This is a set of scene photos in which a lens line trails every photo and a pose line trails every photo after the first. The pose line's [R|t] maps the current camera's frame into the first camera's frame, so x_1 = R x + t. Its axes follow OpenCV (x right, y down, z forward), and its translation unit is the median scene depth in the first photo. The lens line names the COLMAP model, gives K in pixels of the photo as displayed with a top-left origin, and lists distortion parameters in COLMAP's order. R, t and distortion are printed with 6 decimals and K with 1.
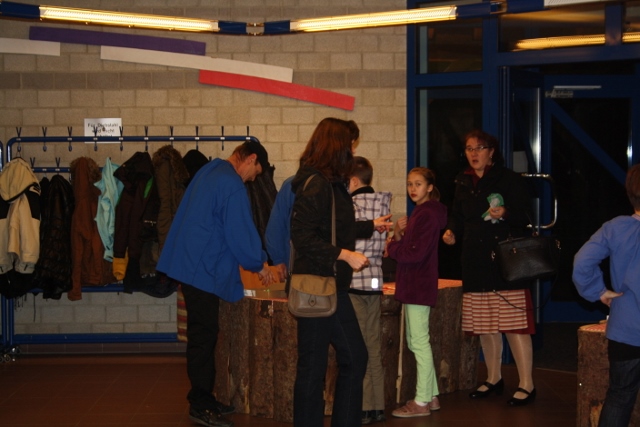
lens RADIAL K [[1397.9, 0, 320.0], [0, 1397.9, 213.5], [0, 0, 1]] dist [0.027591, 0.393753]
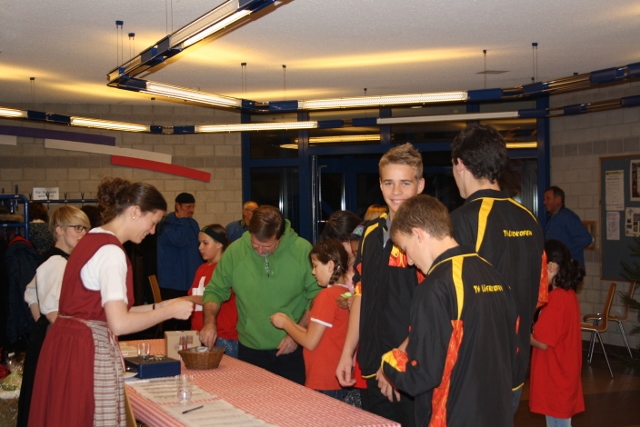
lens RADIAL K [[1129.8, 0, 320.0], [0, 1129.8, 213.5], [0, 0, 1]] dist [0.038047, 0.026458]
pose [[0.927307, -0.013194, 0.374070, -0.335448], [0.028127, 0.999009, -0.034489, 0.008756], [-0.373244, 0.042503, 0.926759, -0.215294]]
